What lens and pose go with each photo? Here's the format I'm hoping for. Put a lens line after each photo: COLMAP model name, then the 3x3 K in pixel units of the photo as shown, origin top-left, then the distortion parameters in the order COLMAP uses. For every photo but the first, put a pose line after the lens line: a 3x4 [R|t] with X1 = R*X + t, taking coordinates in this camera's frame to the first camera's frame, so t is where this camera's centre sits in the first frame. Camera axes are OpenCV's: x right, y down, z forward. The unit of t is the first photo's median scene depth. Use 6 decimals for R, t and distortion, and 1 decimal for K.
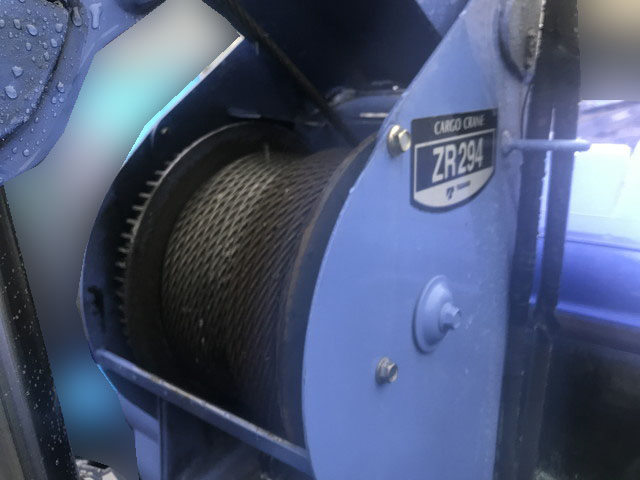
lens RADIAL K [[537.1, 0, 320.0], [0, 537.1, 240.0], [0, 0, 1]] dist [0.017329, 0.001417]
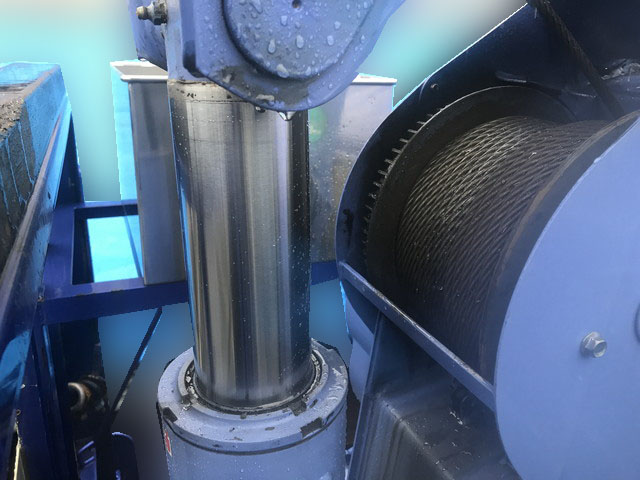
lens RADIAL K [[537.1, 0, 320.0], [0, 537.1, 240.0], [0, 0, 1]] dist [0.017329, 0.001417]
pose [[0.881353, 0.222311, -0.416886, 0.048417], [-0.195915, 0.974908, 0.105696, 0.042751], [0.429923, -0.011481, 0.902792, -0.133922]]
